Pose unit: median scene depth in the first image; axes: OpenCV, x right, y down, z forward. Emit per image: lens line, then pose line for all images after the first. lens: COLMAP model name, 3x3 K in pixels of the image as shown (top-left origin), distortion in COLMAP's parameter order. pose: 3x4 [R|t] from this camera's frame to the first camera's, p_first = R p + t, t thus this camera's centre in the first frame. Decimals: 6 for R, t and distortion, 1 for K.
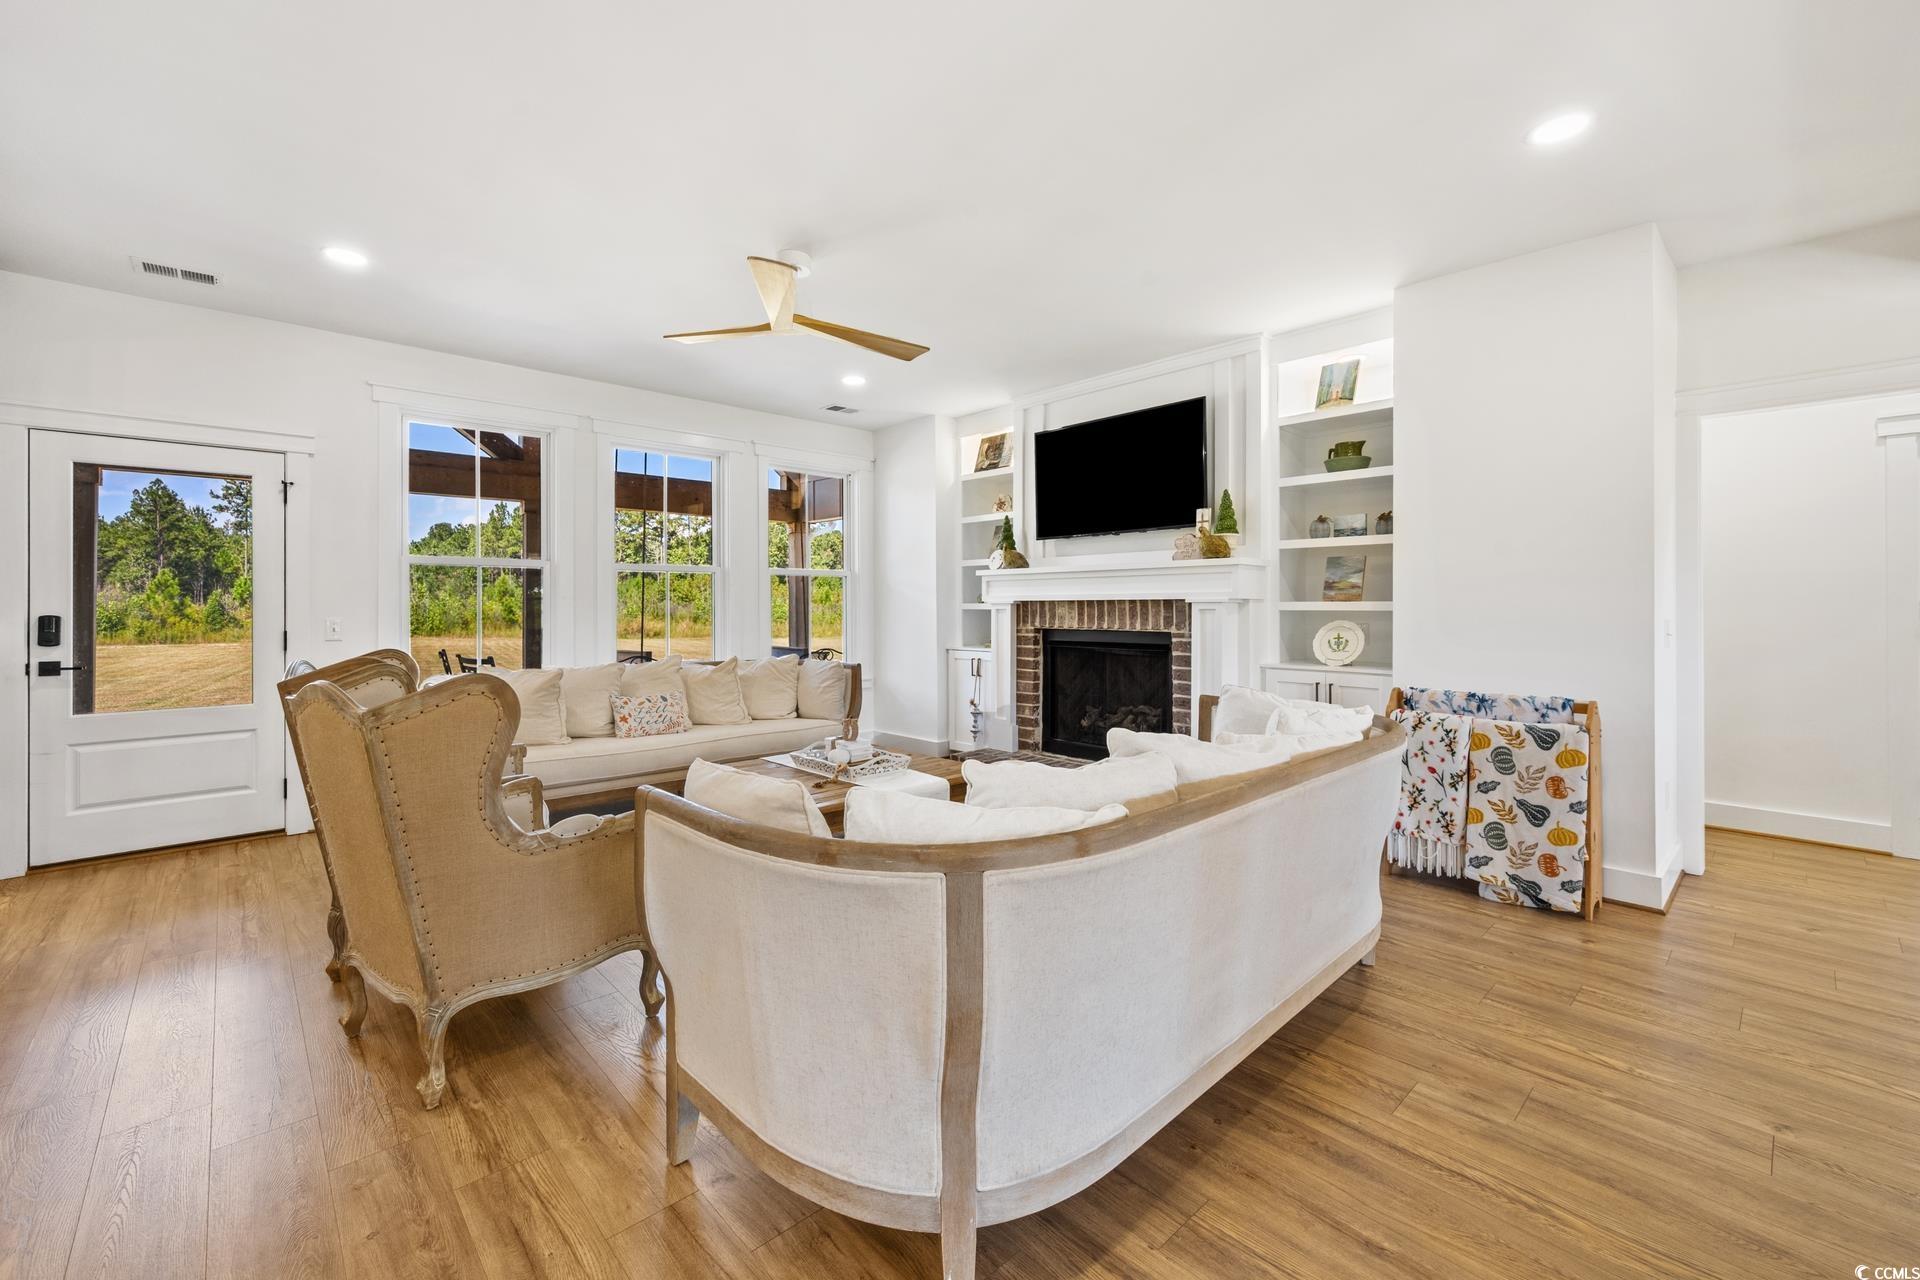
lens RADIAL K [[785.7, 0, 944.0], [0, 785.7, 601.1], [0, 0, 1]] dist [0.002345, 0.000323]
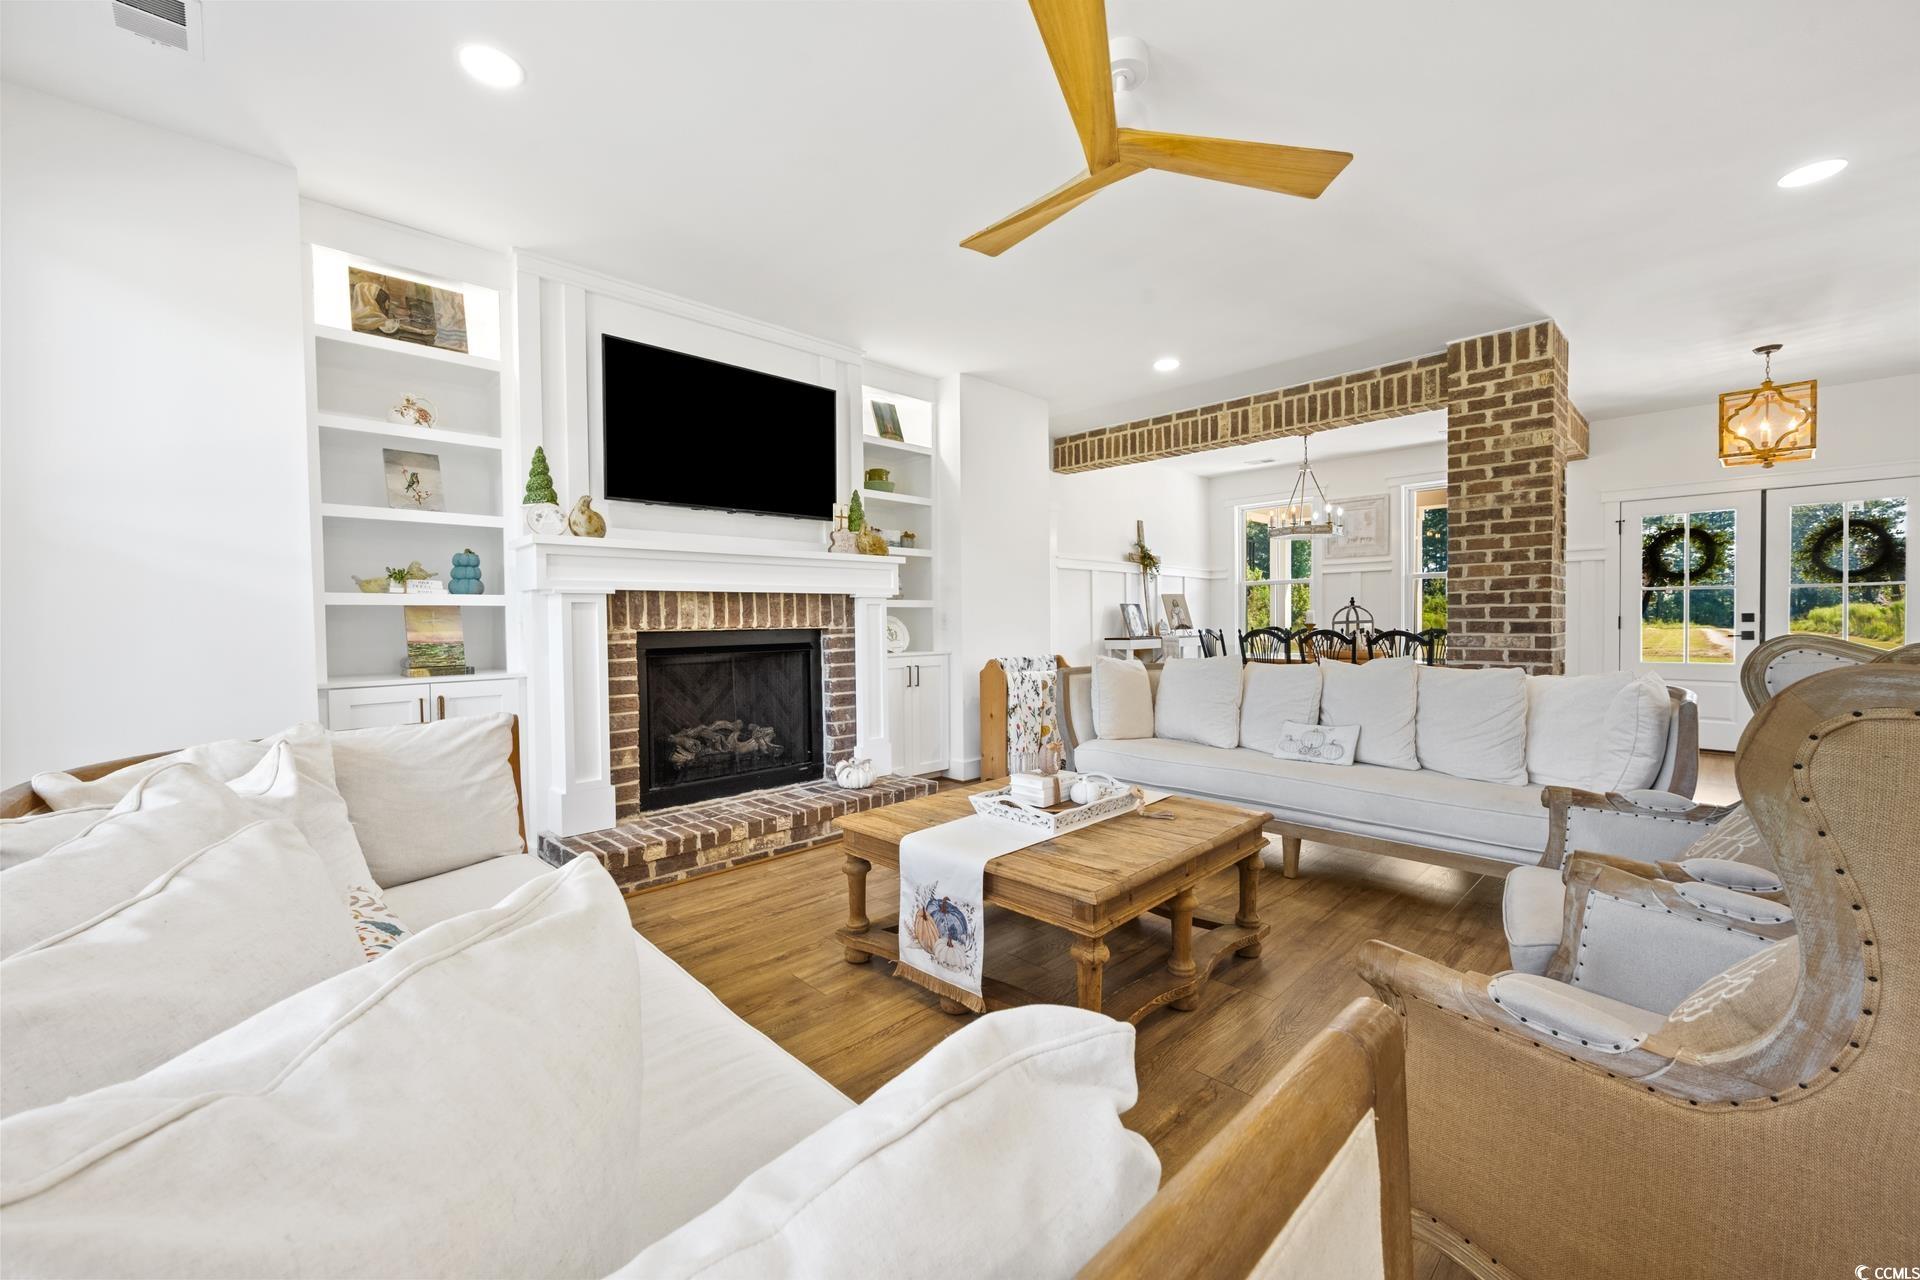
lens RADIAL K [[750.8, 0, 960.0], [0, 750.8, 640.0], [0, 0, 1]] dist [-0.008915, -0.000058]
pose [[-0.033500, -0.025019, 0.999126, -0.598966], [0.005541, 0.999667, 0.025219, 0.030382], [-0.999423, 0.006381, -0.033350, 0.837629]]
